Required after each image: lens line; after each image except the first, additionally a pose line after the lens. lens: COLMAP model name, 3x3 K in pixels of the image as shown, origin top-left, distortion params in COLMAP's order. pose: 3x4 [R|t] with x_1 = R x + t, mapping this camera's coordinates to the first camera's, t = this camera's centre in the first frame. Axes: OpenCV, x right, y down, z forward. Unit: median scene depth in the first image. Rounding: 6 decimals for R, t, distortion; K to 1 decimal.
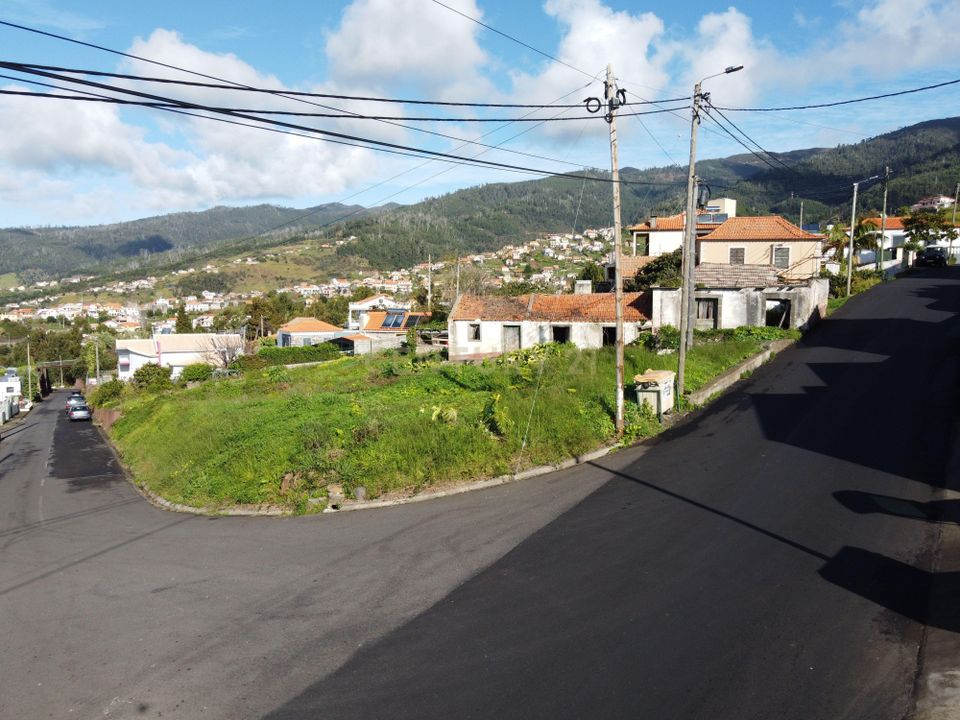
lens RADIAL K [[743.9, 0, 481.8], [0, 743.9, 360.3], [0, 0, 1]] dist [0.003663, 0.020357]
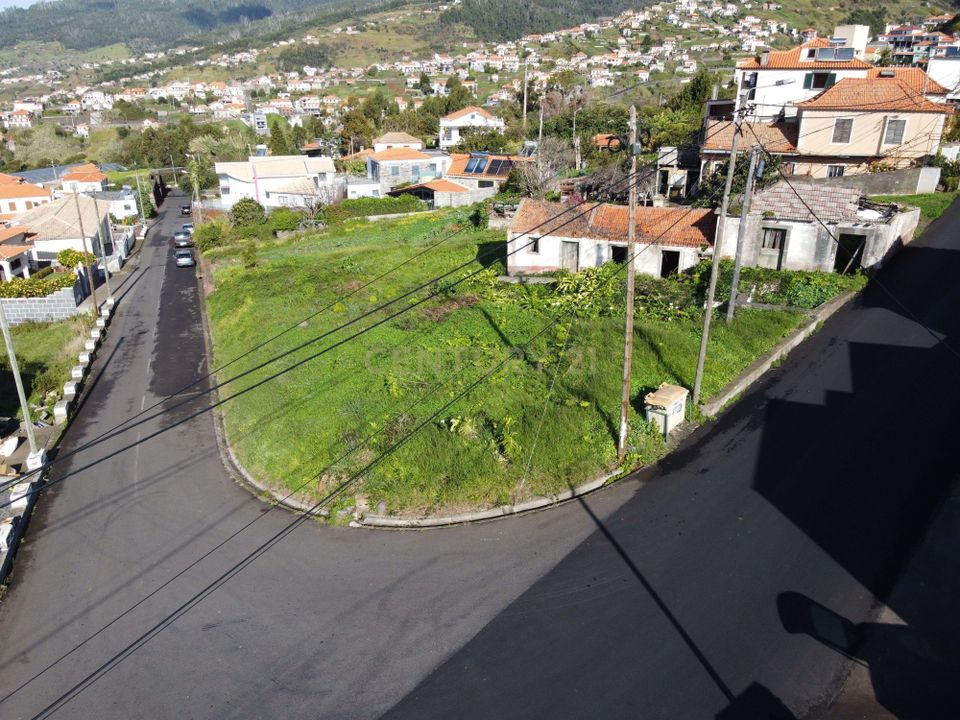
lens RADIAL K [[743.9, 0, 480.3], [0, 743.9, 364.1], [0, 0, 1]] dist [0.003663, 0.020357]
pose [[0.989385, 0.055568, -0.134273, 0.063049], [-0.013177, 0.954499, 0.297922, -0.182421], [0.144719, -0.292990, 0.945100, -0.003256]]
